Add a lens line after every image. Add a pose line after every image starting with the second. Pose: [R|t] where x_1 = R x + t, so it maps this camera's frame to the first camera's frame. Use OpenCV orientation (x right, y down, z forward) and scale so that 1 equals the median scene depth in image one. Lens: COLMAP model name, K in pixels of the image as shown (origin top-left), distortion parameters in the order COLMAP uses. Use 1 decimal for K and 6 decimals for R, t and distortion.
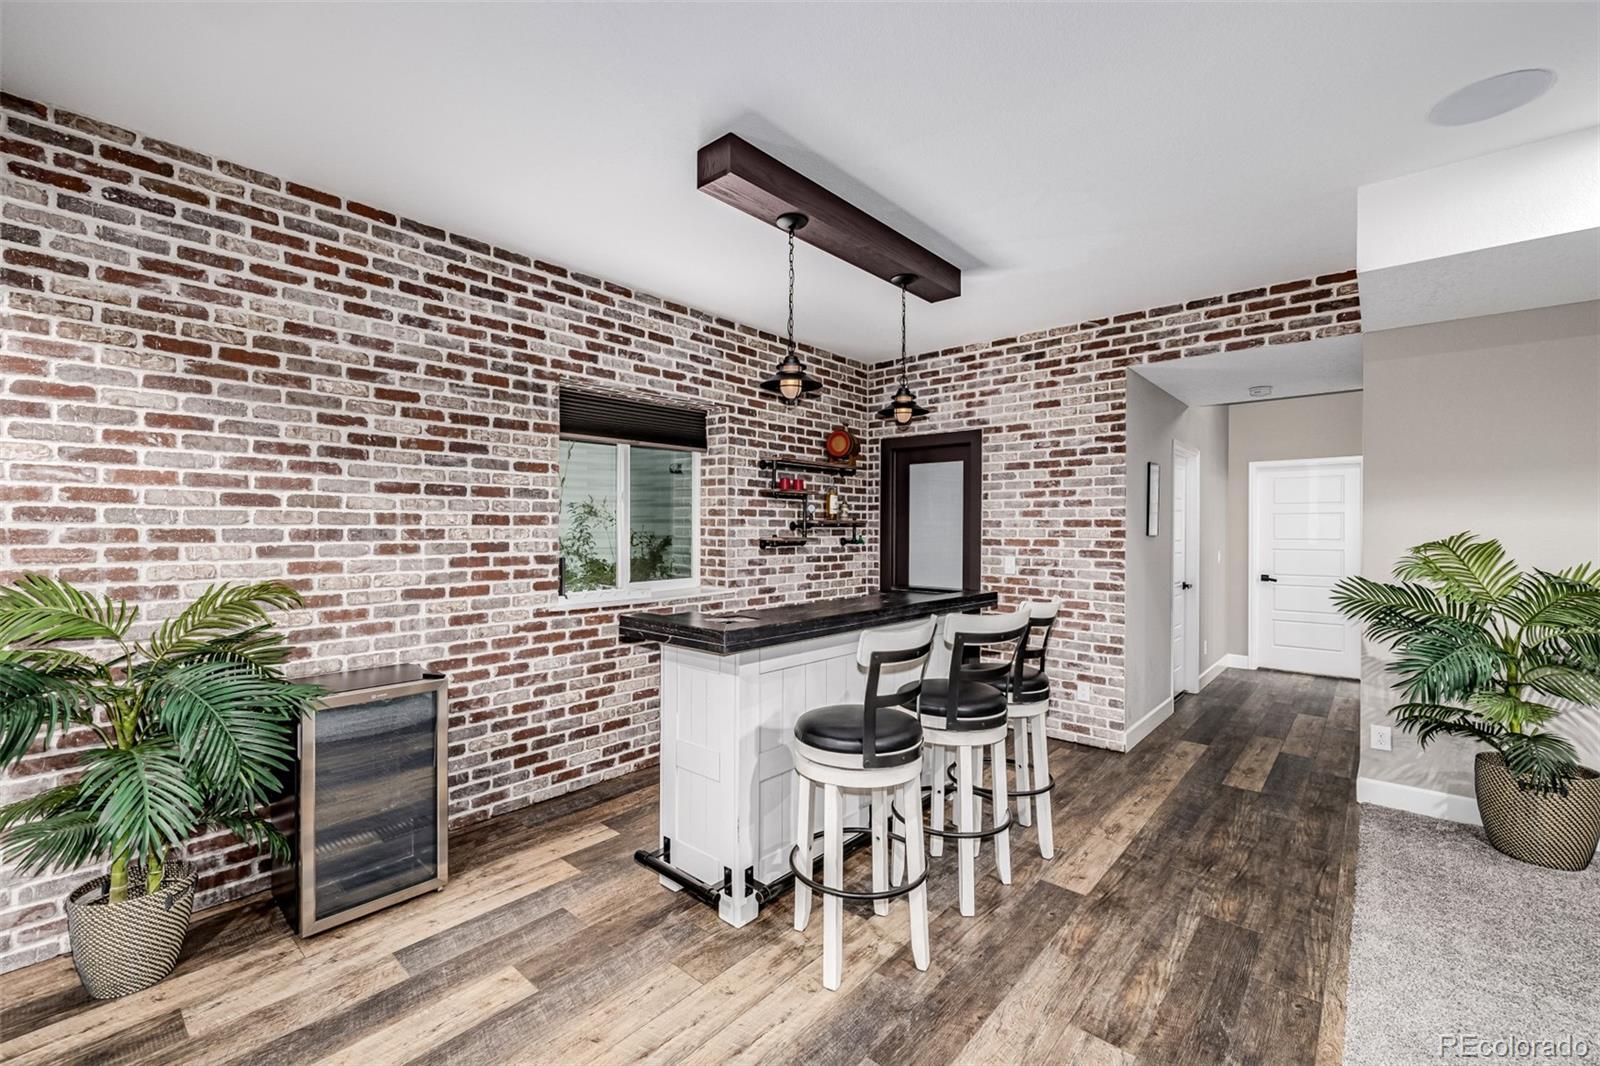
lens RADIAL K [[673.8, 0, 793.7], [0, 673.8, 531.8], [0, 0, 1]] dist [0.000416, -0.000497]
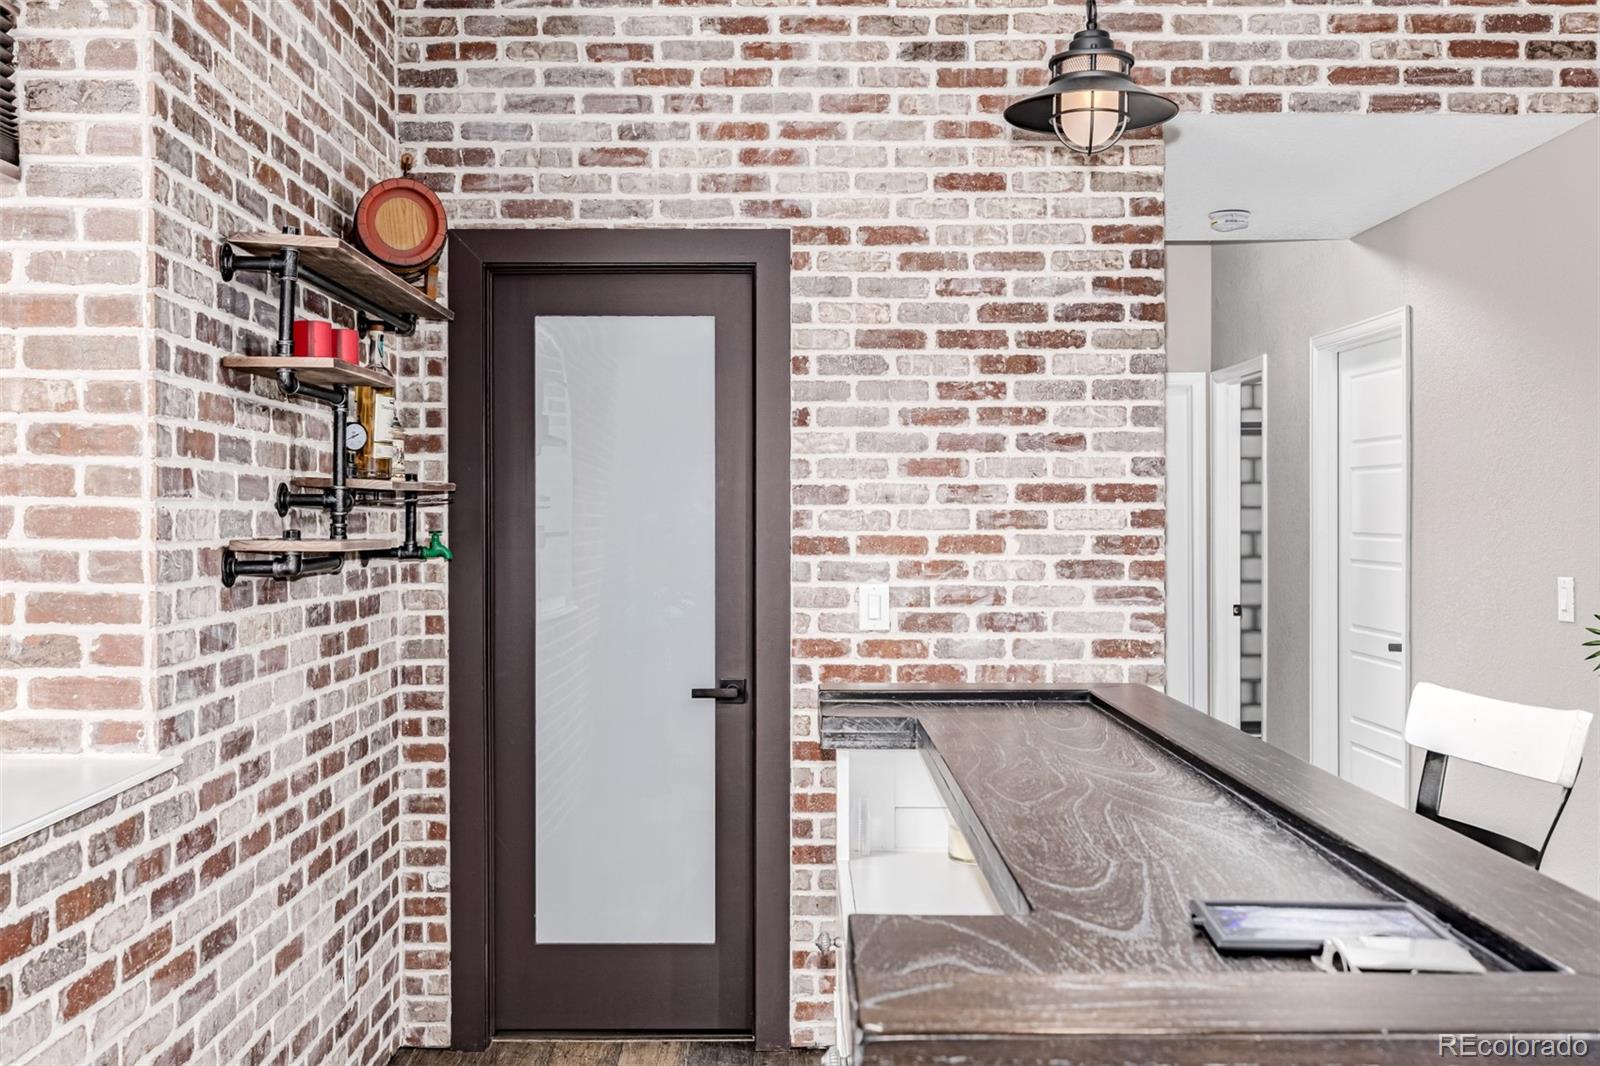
lens RADIAL K [[1536.0, 0, 800.5], [0, 1536.0, 533.5], [0, 0, 1]] dist [-0.006530, 0.000000]
pose [[0.742643, -0.011949, 0.669581, -0.282610], [0.008976, 0.999929, 0.007889, 0.002589], [-0.669627, 0.000151, 0.742697, 0.417888]]
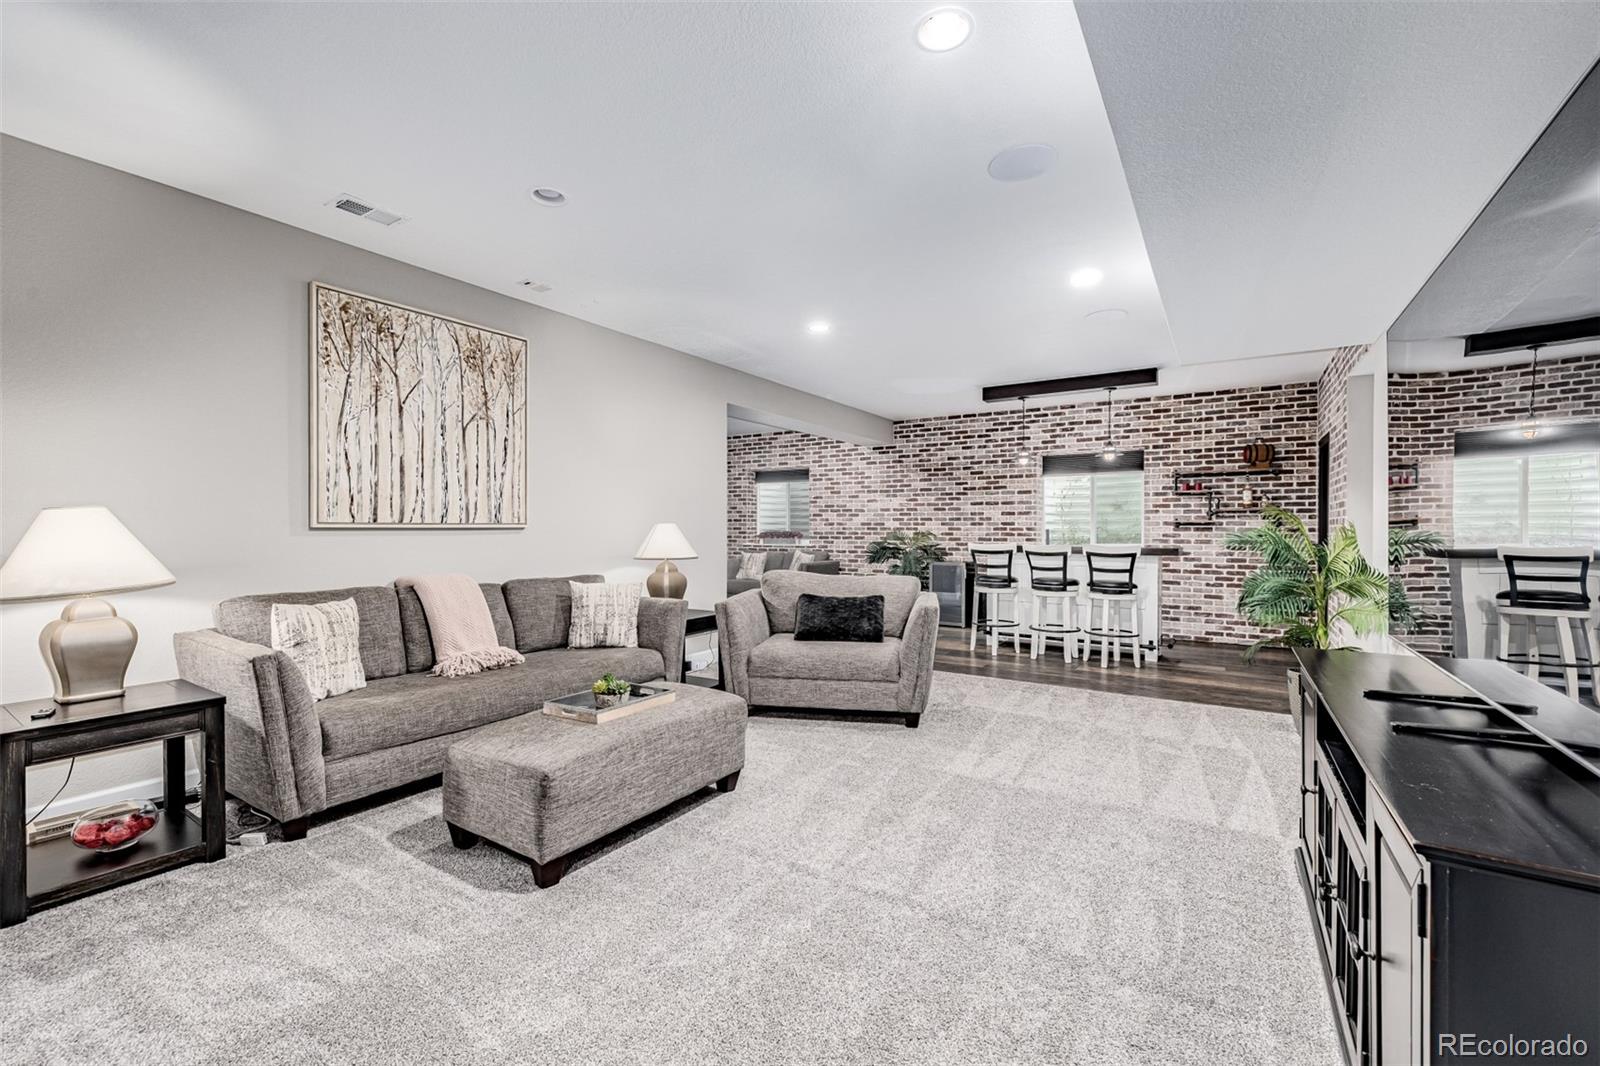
lens RADIAL K [[673.8, 0, 796.5], [0, 673.8, 530.4], [0, 0, 1]] dist [0.000416, -0.000497]
pose [[0.158409, 0.000540, -0.987373, 1.954422], [-0.005617, 0.999984, -0.000354, 0.052110], [0.987358, 0.005602, 0.158409, -0.235484]]
